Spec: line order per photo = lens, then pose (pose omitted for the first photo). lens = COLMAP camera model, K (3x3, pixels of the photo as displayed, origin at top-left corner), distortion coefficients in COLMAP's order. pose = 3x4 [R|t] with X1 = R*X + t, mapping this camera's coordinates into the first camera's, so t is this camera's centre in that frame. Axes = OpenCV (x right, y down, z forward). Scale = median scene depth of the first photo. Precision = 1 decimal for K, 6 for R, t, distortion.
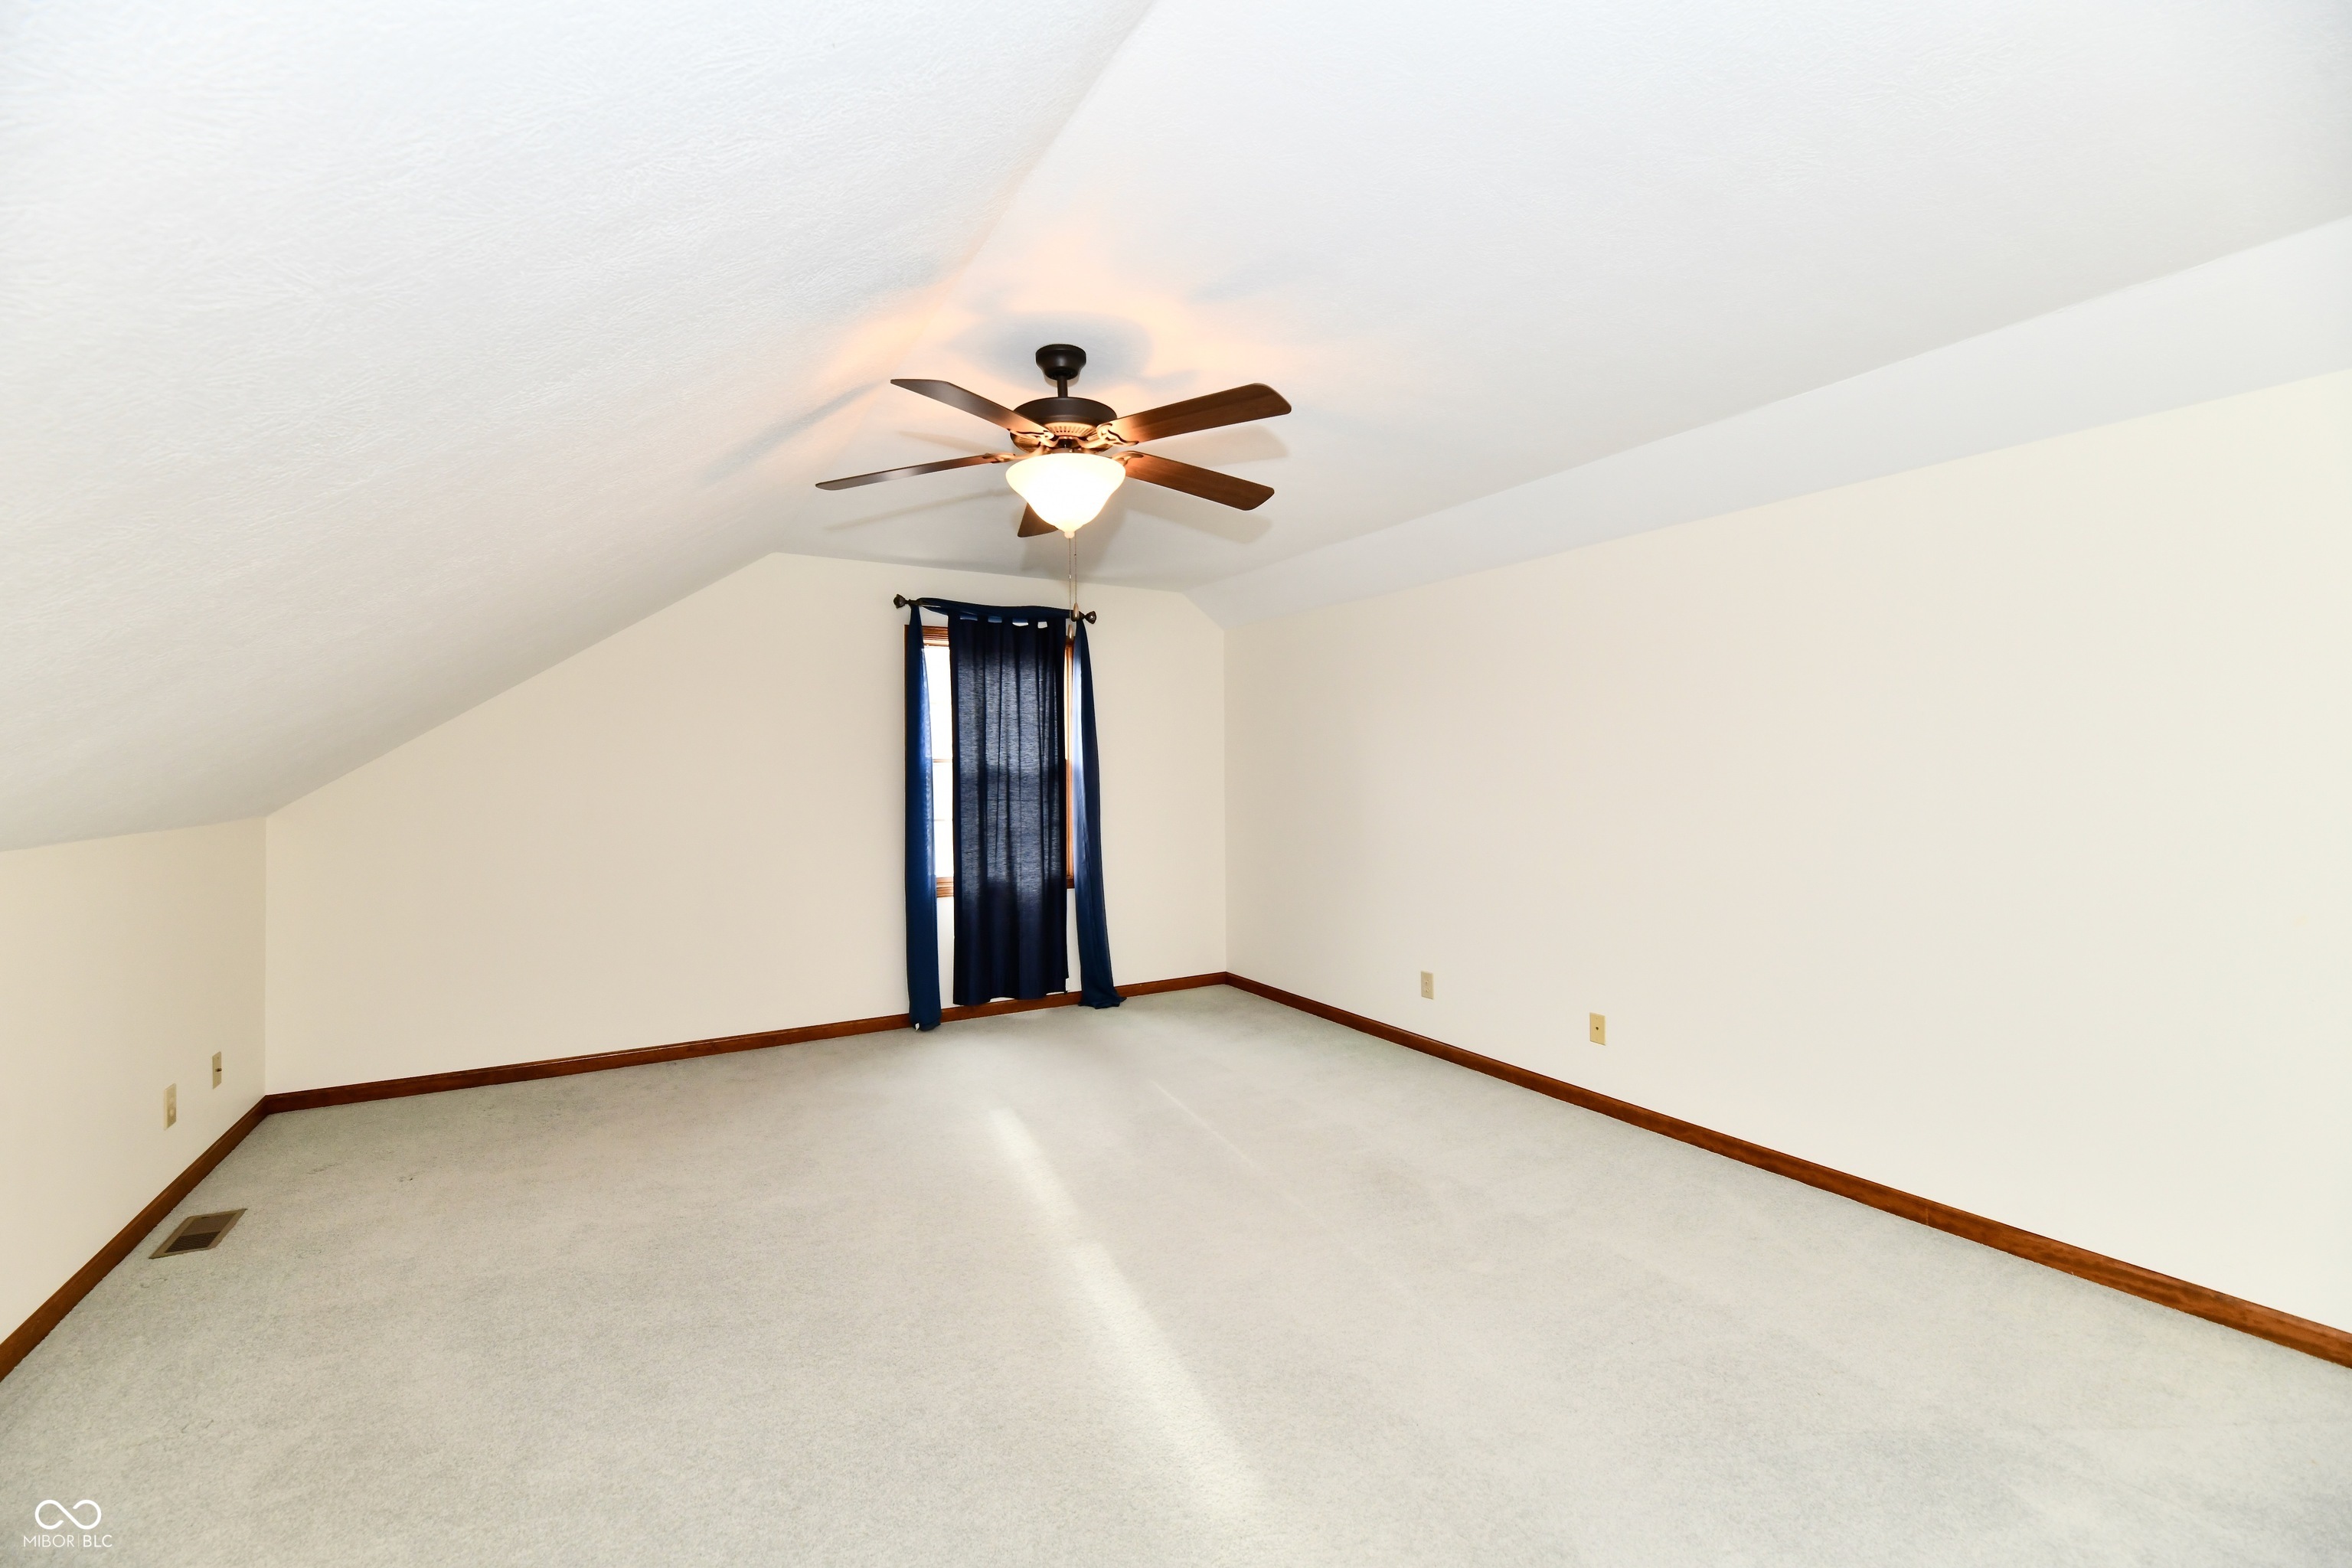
lens RADIAL K [[974.9, 0, 1167.1], [0, 974.9, 771.0], [0, 0, 1]] dist [-0.004223, -0.000680]
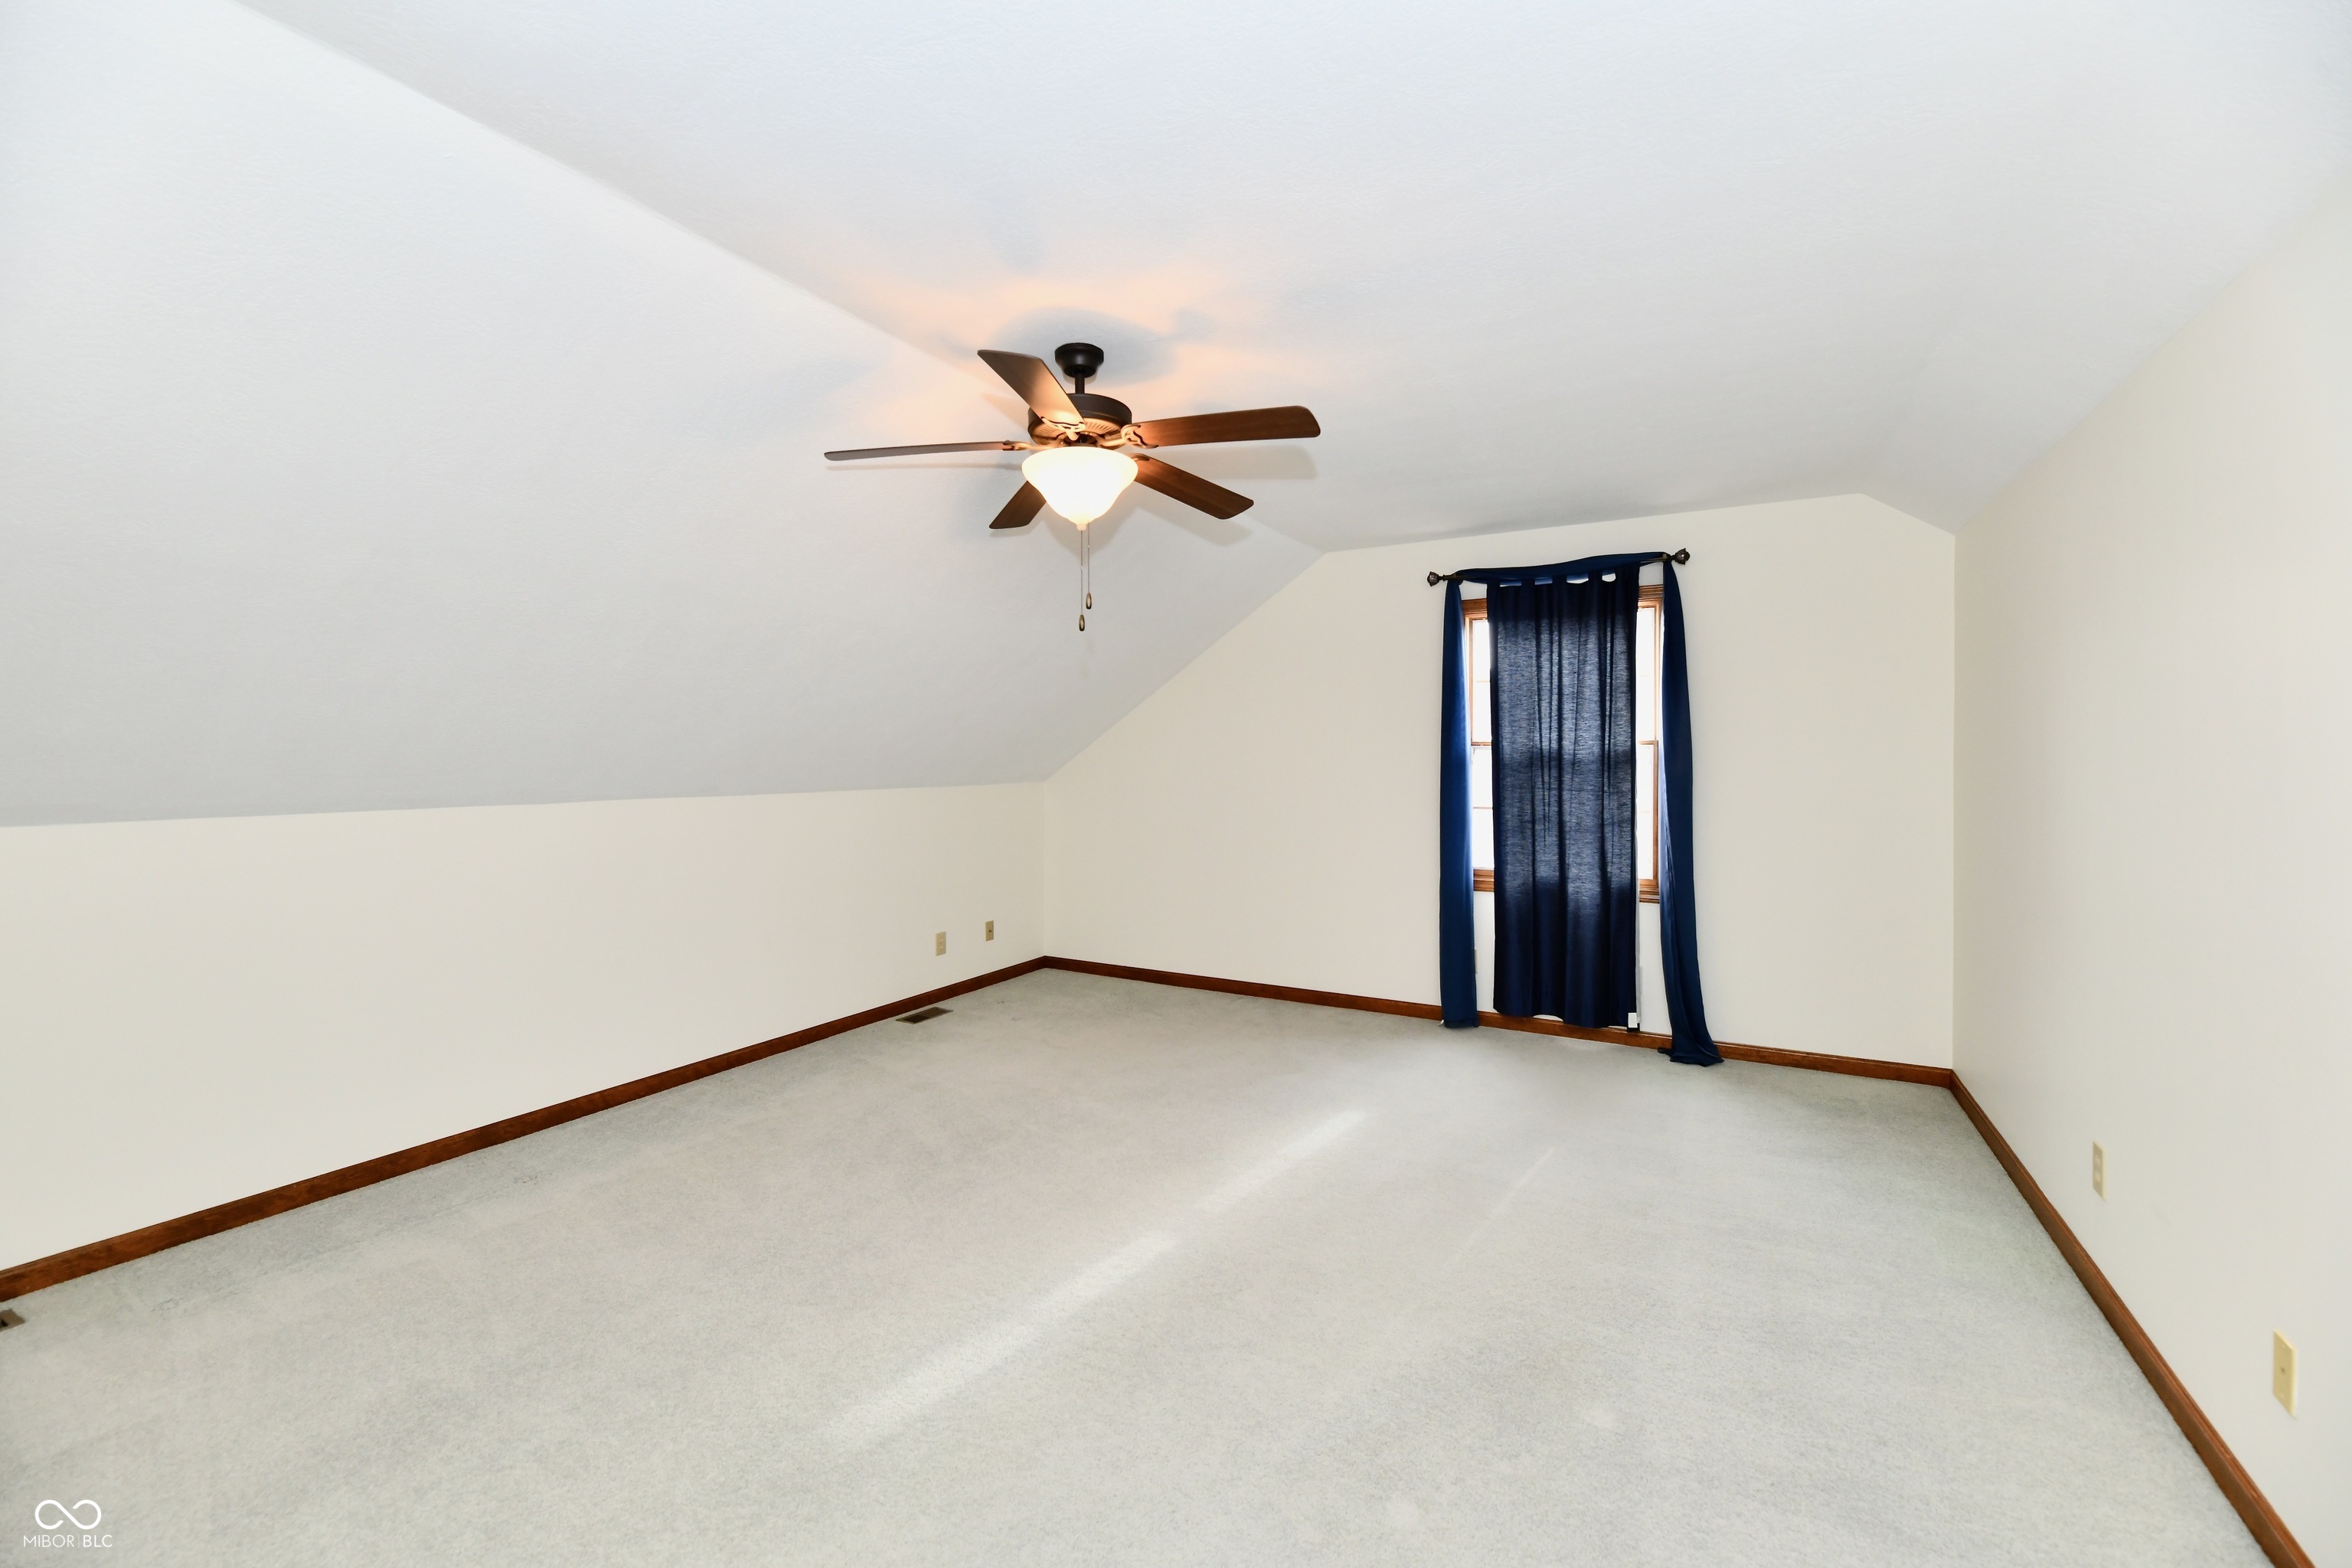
lens RADIAL K [[974.9, 0, 1167.1], [0, 974.9, 771.0], [0, 0, 1]] dist [-0.004223, -0.000680]
pose [[0.499844, 0.015257, -0.865981, 0.409185], [-0.005251, 0.999880, 0.014584, 0.003422], [0.866100, -0.002742, 0.499864, 0.272337]]
